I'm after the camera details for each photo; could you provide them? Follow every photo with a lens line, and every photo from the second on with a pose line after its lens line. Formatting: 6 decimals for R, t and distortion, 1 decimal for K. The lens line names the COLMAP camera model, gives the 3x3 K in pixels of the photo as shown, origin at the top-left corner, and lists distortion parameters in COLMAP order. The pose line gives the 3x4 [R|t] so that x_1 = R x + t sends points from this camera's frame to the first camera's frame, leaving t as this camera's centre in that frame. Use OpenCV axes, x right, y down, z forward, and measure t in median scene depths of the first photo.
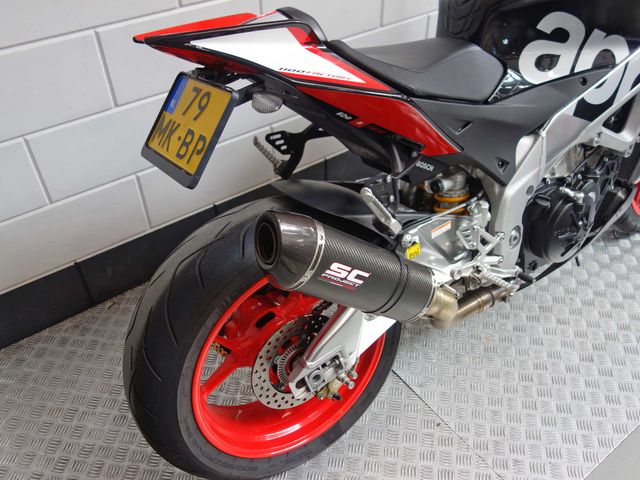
lens RADIAL K [[563.0, 0, 320.0], [0, 563.0, 240.0], [0, 0, 1]] dist [0.012993, -0.003158]
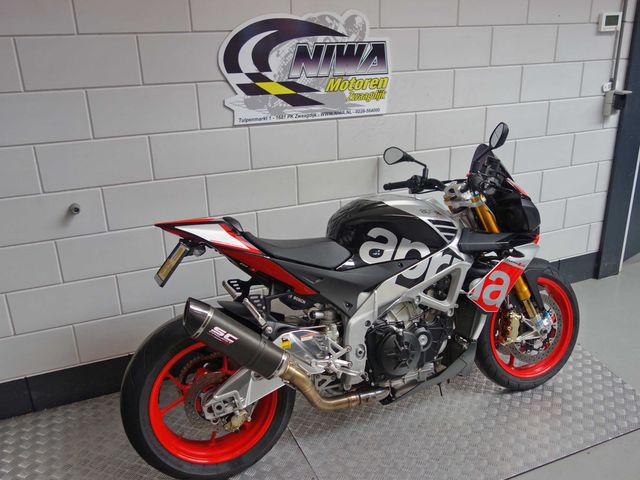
lens RADIAL K [[563.0, 0, 320.0], [0, 563.0, 240.0], [0, 0, 1]] dist [0.012993, -0.003158]
pose [[0.971679, 0.058572, -0.228929, 0.626169], [-0.138890, 0.925349, -0.352759, 0.310711], [0.191177, 0.374565, 0.907278, -0.697900]]
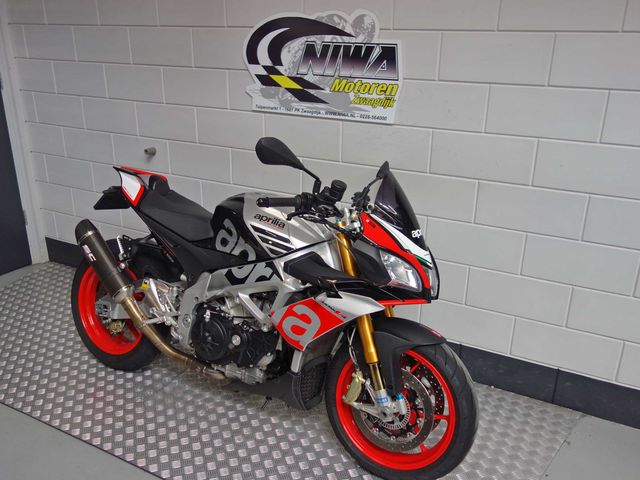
lens RADIAL K [[563.0, 0, 320.0], [0, 563.0, 240.0], [0, 0, 1]] dist [0.012993, -0.003158]
pose [[0.422214, 0.323731, -0.846719, 2.125592], [-0.613333, 0.789815, -0.003862, -0.503440], [0.667501, 0.520951, 0.532026, 0.181816]]
